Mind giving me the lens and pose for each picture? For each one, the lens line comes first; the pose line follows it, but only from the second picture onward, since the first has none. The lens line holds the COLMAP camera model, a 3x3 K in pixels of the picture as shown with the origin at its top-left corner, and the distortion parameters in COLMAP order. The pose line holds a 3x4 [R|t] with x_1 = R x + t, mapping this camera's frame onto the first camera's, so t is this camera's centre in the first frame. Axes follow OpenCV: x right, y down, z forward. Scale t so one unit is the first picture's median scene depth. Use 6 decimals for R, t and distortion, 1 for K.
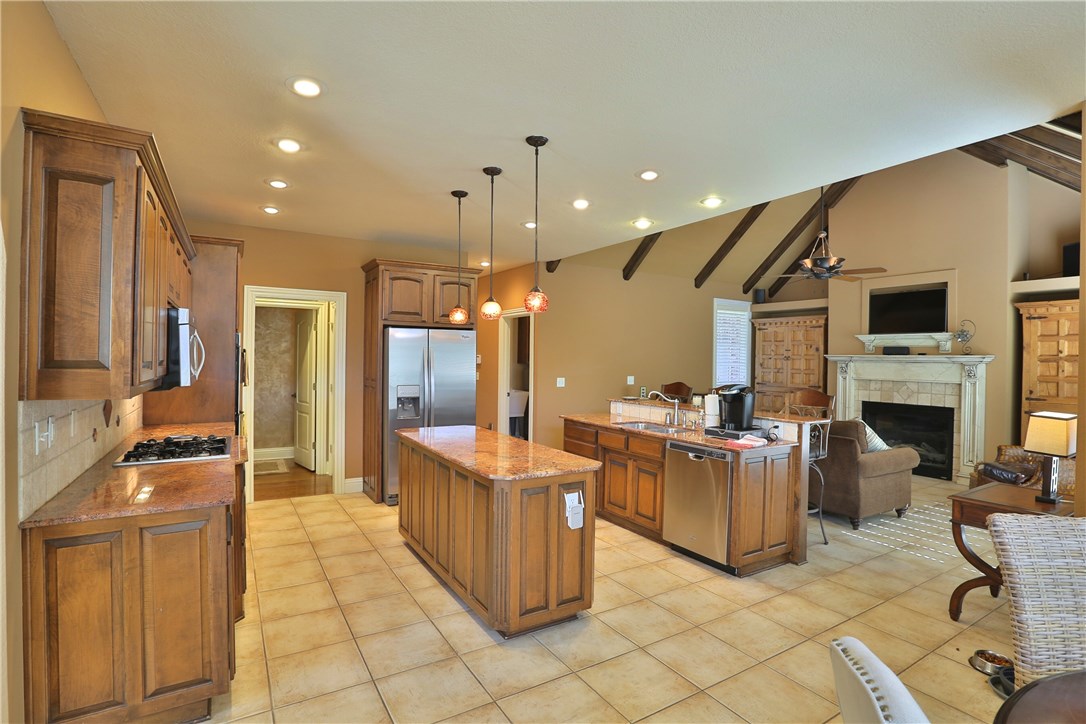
lens RADIAL K [[529.0, 0, 549.0], [0, 529.0, 359.6], [0, 0, 1]] dist [-0.063564, 0.026735]
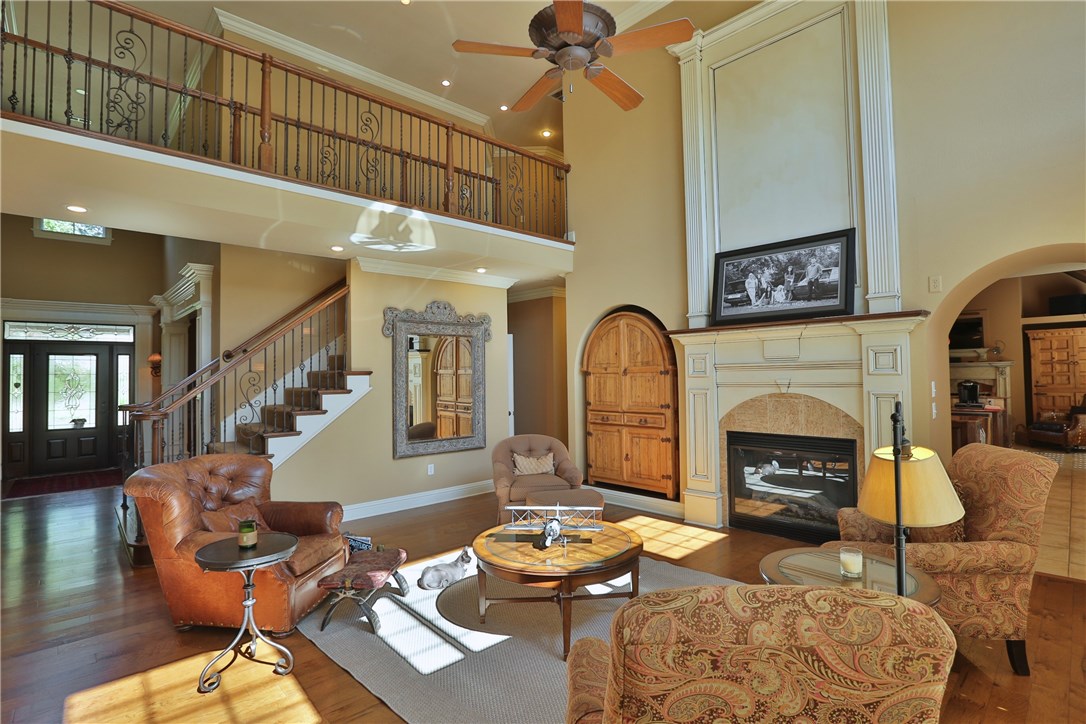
lens RADIAL K [[529.0, 0, 549.0], [0, 529.0, 359.6], [0, 0, 1]] dist [-0.063564, 0.026735]
pose [[0.977050, -0.023712, 0.211686, -1.030136], [0.030047, 0.999190, -0.026759, -0.015426], [-0.210880, 0.032505, 0.976971, -0.339546]]
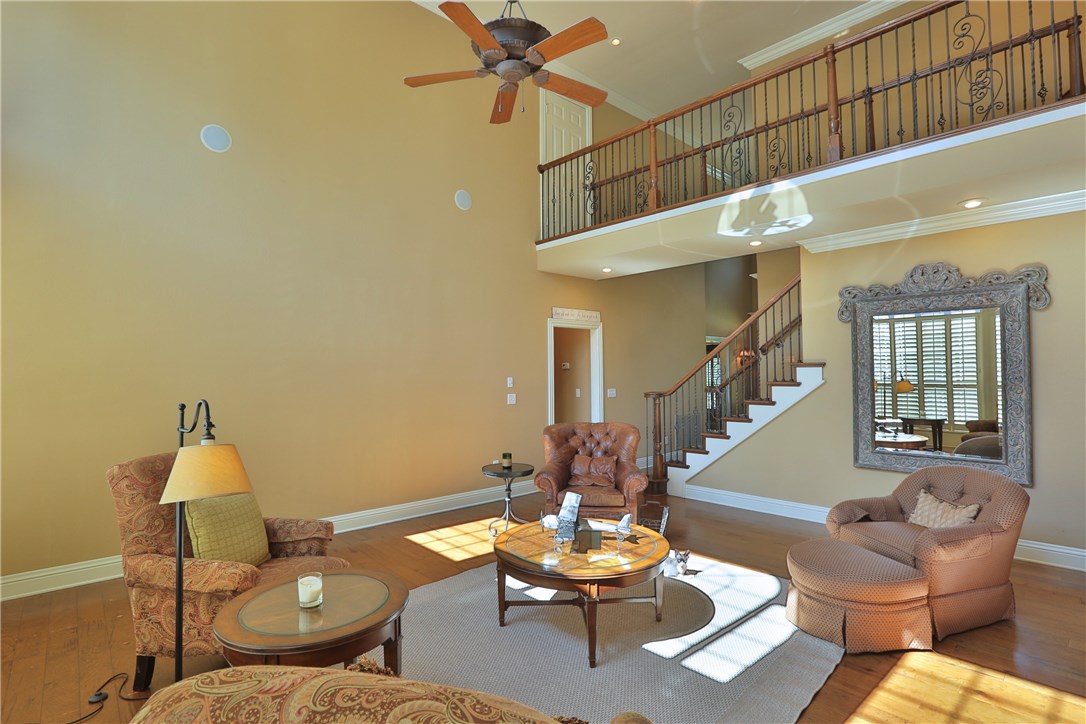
lens RADIAL K [[529.0, 0, 549.0], [0, 529.0, 359.6], [0, 0, 1]] dist [-0.063564, 0.026735]
pose [[0.199387, -0.040047, -0.979102, -0.392797], [0.007481, 0.999198, -0.039346, -0.004202], [0.979892, 0.000520, 0.199527, 0.062002]]
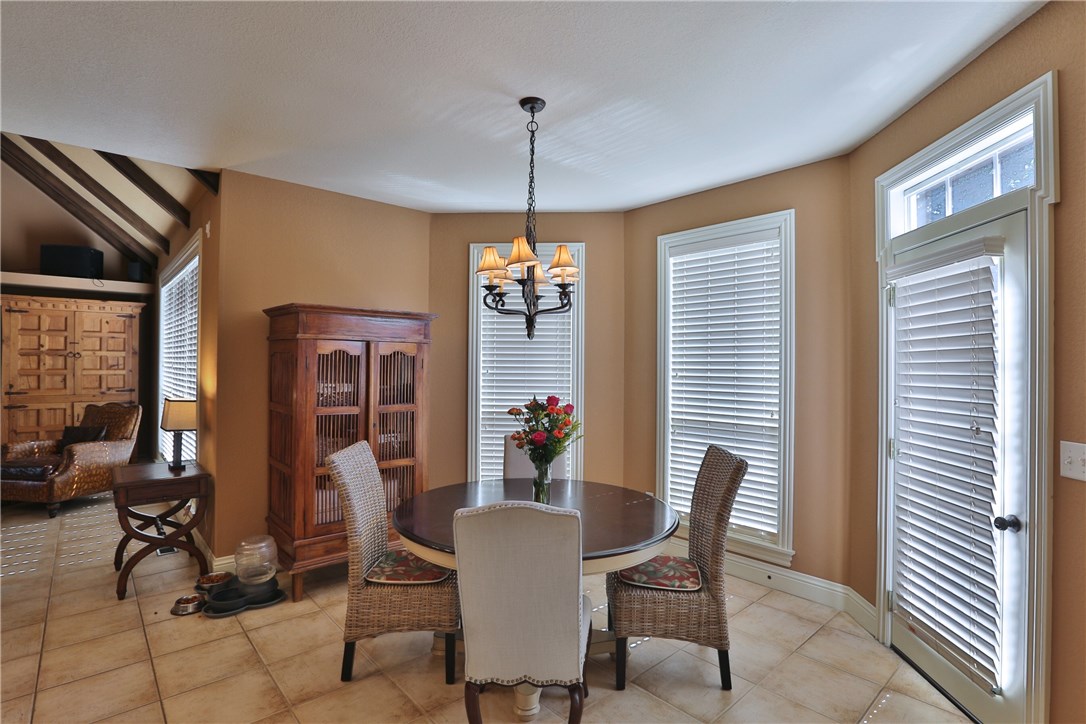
lens RADIAL K [[529.0, 0, 549.0], [0, 529.0, 359.6], [0, 0, 1]] dist [-0.063564, 0.026735]
pose [[-0.179669, -0.007596, 0.983698, -0.204663], [-0.008312, 0.999946, 0.006204, -0.002278], [-0.983692, -0.007062, -0.179723, 0.156366]]
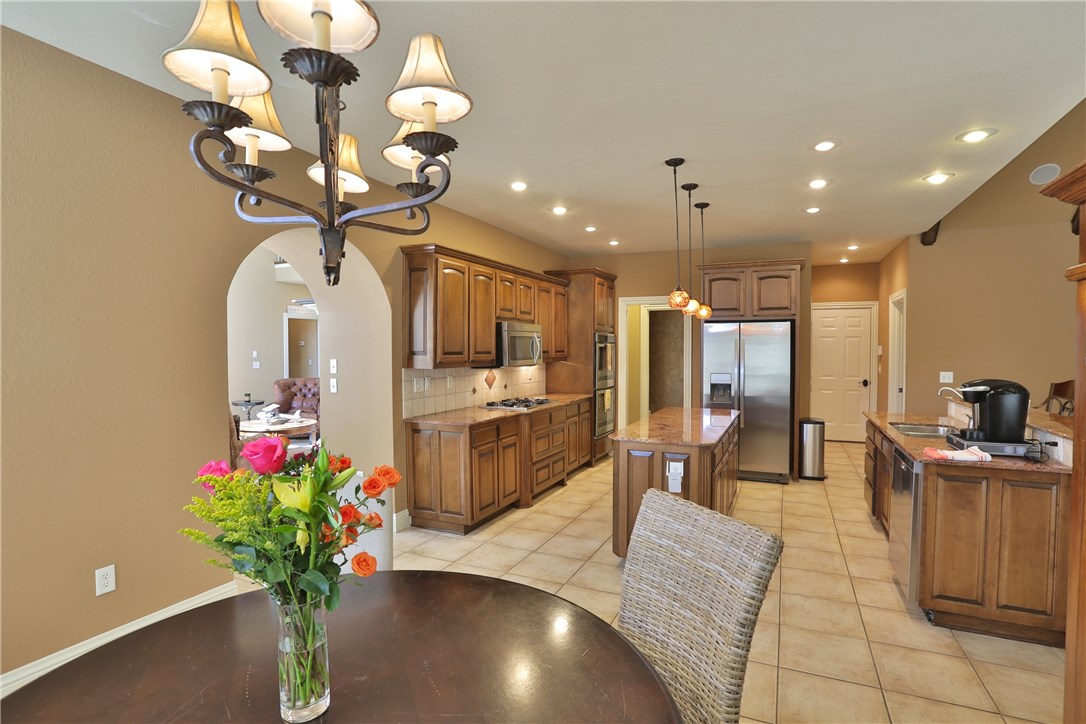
lens RADIAL K [[529.0, 0, 549.0], [0, 529.0, 359.6], [0, 0, 1]] dist [-0.063564, 0.026735]
pose [[0.555938, 0.004113, -0.831214, 0.410858], [0.004776, 0.999955, 0.008142, 0.007091], [0.831210, -0.008497, 0.555893, 0.057771]]
